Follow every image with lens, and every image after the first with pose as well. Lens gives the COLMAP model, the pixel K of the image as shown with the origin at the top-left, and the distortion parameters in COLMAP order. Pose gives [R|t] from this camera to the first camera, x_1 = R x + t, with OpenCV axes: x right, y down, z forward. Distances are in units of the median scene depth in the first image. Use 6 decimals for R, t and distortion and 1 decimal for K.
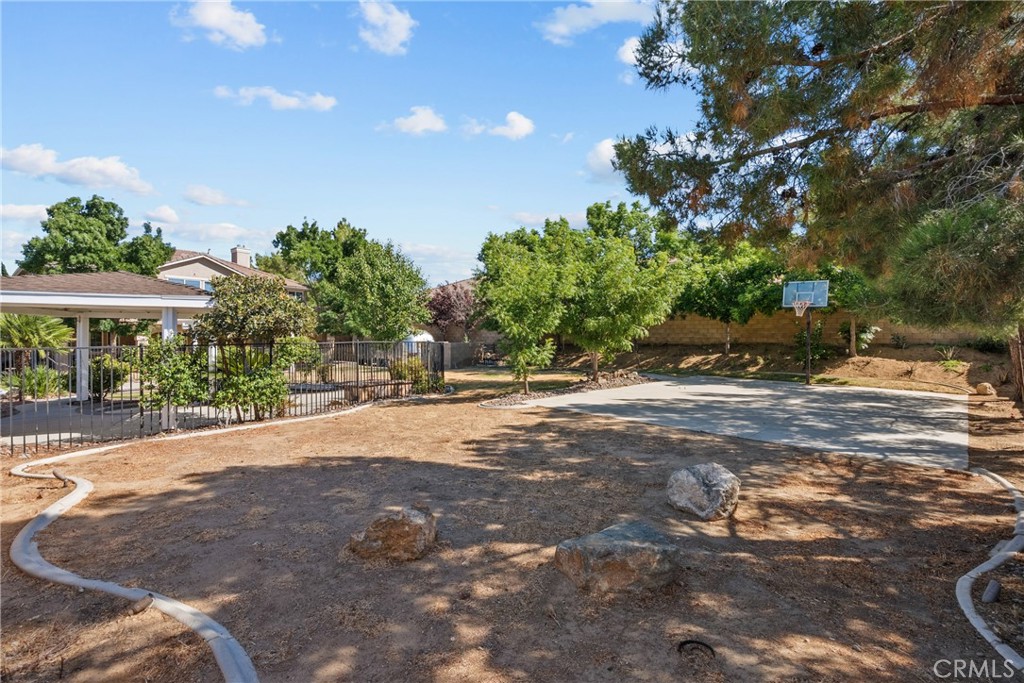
lens RADIAL K [[484.0, 0, 514.6], [0, 484.0, 347.4], [0, 0, 1]] dist [0.000306, 0.000061]
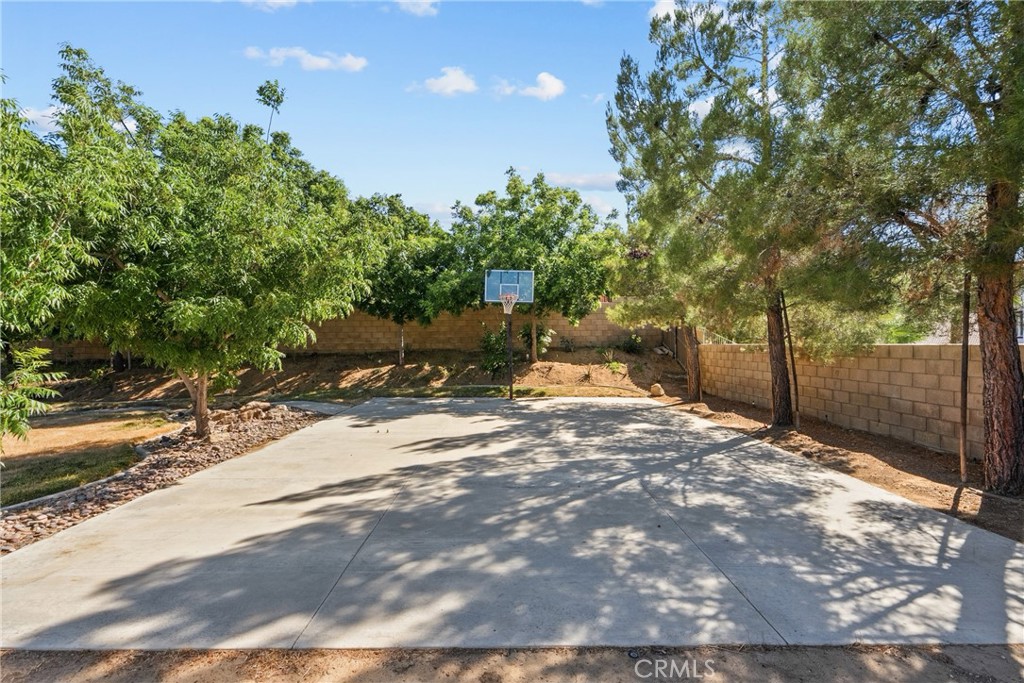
lens RADIAL K [[484.0, 0, 514.6], [0, 484.0, 347.4], [0, 0, 1]] dist [0.000306, 0.000061]
pose [[0.728735, -0.019312, 0.684524, 0.056023], [0.031191, 0.999501, -0.005007, -0.005151], [-0.684086, 0.025000, 0.728973, 0.370140]]
